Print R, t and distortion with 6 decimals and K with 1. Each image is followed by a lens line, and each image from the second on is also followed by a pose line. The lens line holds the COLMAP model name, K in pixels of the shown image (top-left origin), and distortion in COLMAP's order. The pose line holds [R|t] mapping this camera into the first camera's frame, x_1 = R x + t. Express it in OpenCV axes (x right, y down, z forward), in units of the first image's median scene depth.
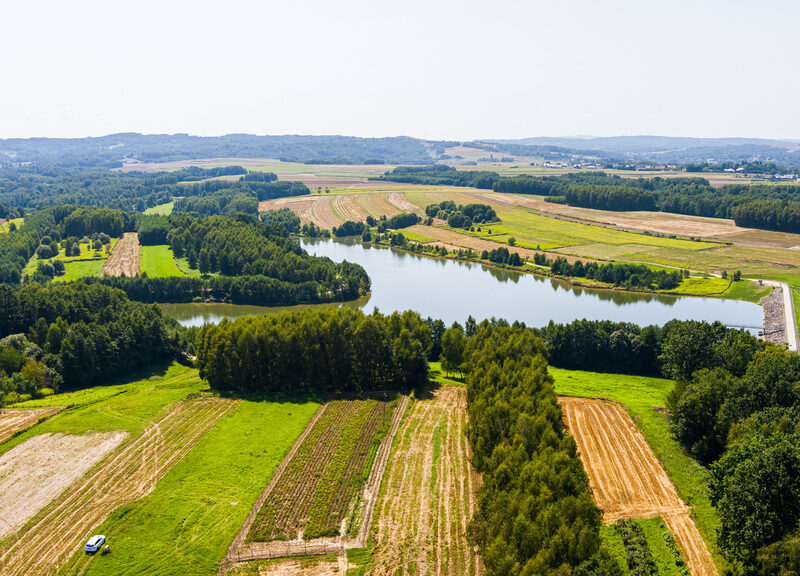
lens RADIAL K [[829.5, 0, 399.5], [0, 829.5, 290.0], [0, 0, 1]] dist [-0.049022, 0.000000]
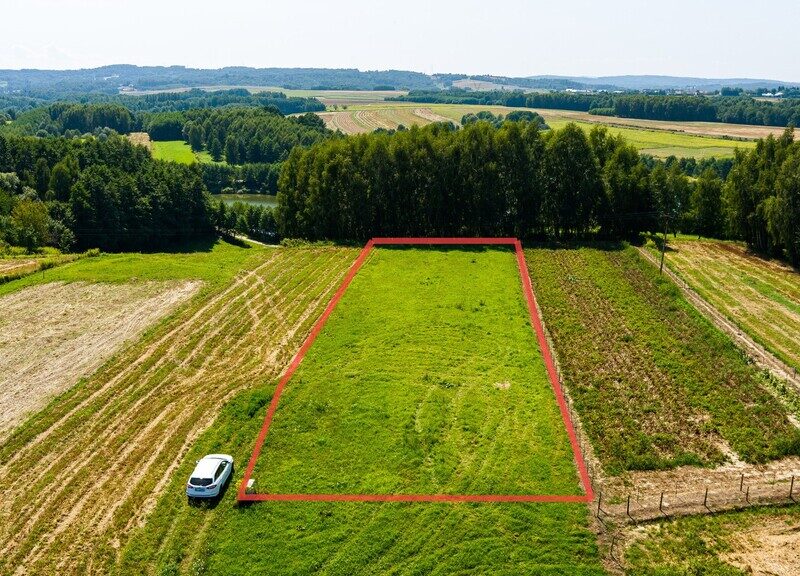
lens RADIAL K [[829.5, 0, 397.5], [0, 829.5, 285.8], [0, 0, 1]] dist [-0.049022, 0.000000]
pose [[0.999972, 0.006486, 0.003820, -0.074278], [-0.006711, 0.998027, 0.062422, 0.051528], [-0.003408, -0.062446, 0.998043, 0.163443]]
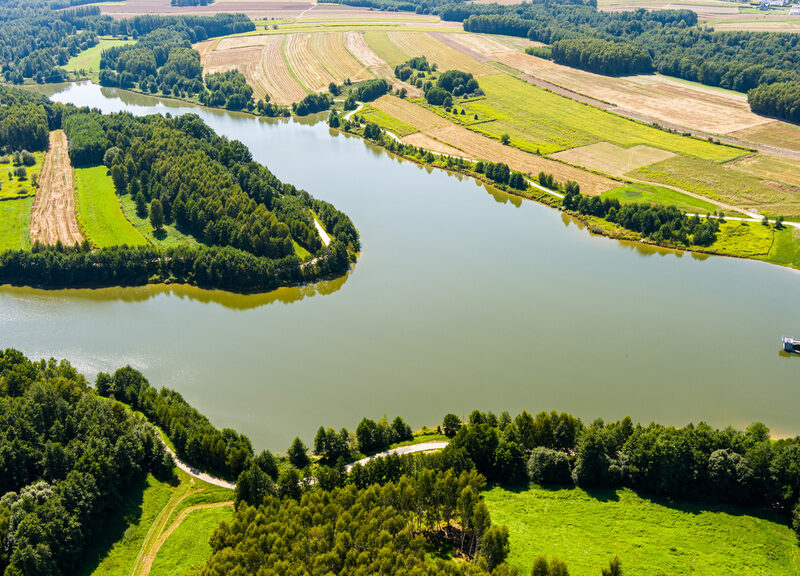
lens RADIAL K [[829.5, 0, 397.1], [0, 829.5, 284.9], [0, 0, 1]] dist [-0.049022, 0.000000]
pose [[0.997494, -0.026485, 0.065601, -0.054687], [0.008958, 0.967101, 0.254235, -0.183368], [-0.070176, -0.253010, 0.964915, 0.177893]]
